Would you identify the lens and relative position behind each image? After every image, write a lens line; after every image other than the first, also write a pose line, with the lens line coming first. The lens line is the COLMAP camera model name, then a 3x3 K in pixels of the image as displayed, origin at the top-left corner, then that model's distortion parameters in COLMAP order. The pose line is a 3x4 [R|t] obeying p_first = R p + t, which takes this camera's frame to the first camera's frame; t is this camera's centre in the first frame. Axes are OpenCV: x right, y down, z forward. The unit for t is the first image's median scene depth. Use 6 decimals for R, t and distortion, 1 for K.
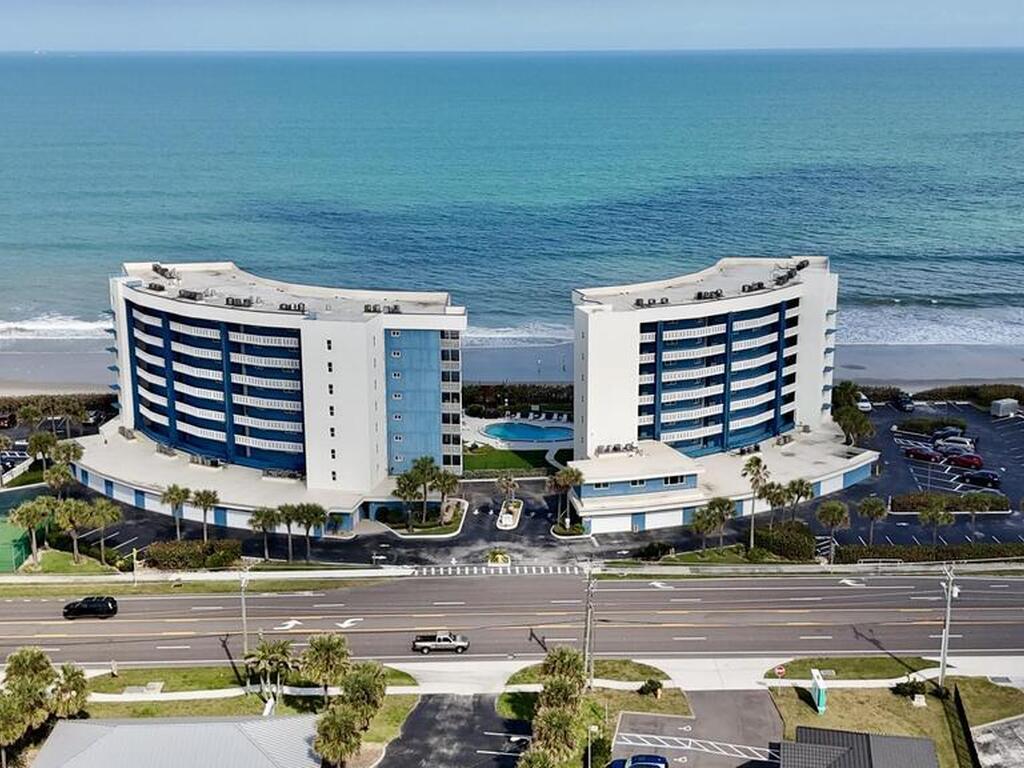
lens RADIAL K [[1001.6, 0, 512.0], [0, 1001.6, 384.0], [0, 0, 1]] dist [0.067117, -0.115387]
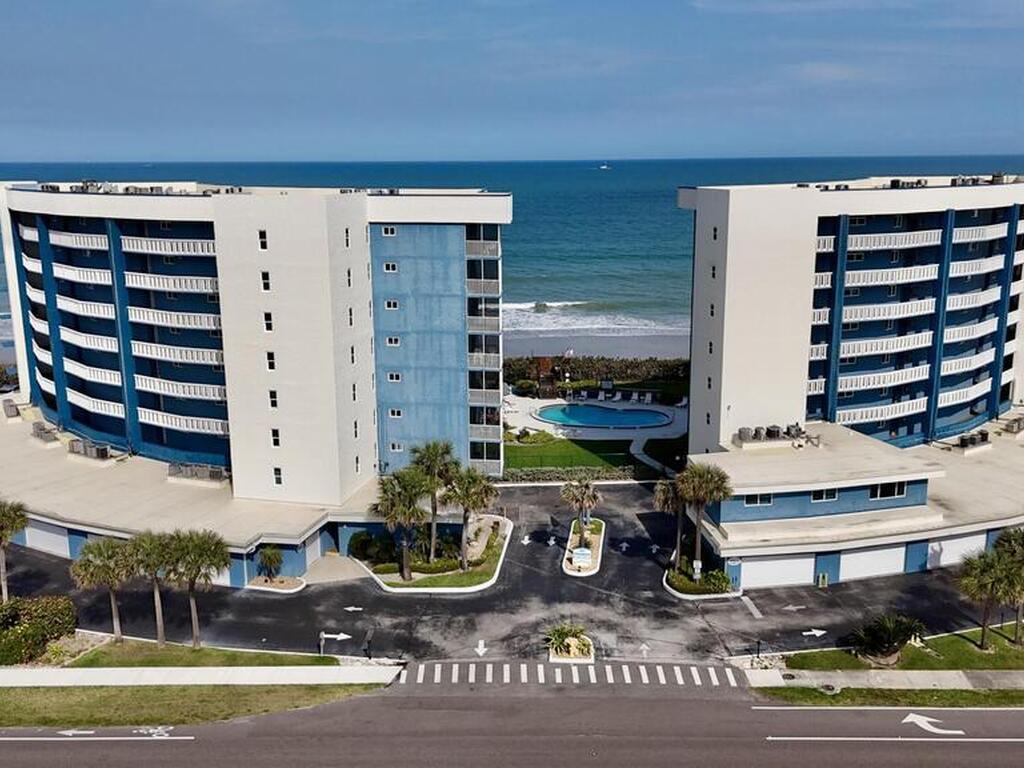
lens RADIAL K [[1001.6, 0, 512.0], [0, 1001.6, 384.0], [0, 0, 1]] dist [0.067117, -0.115387]
pose [[0.998706, 0.005140, -0.050592, -0.015925], [-0.005056, 0.999986, 0.001774, 0.038465], [0.050601, -0.001516, 0.998718, 0.447747]]
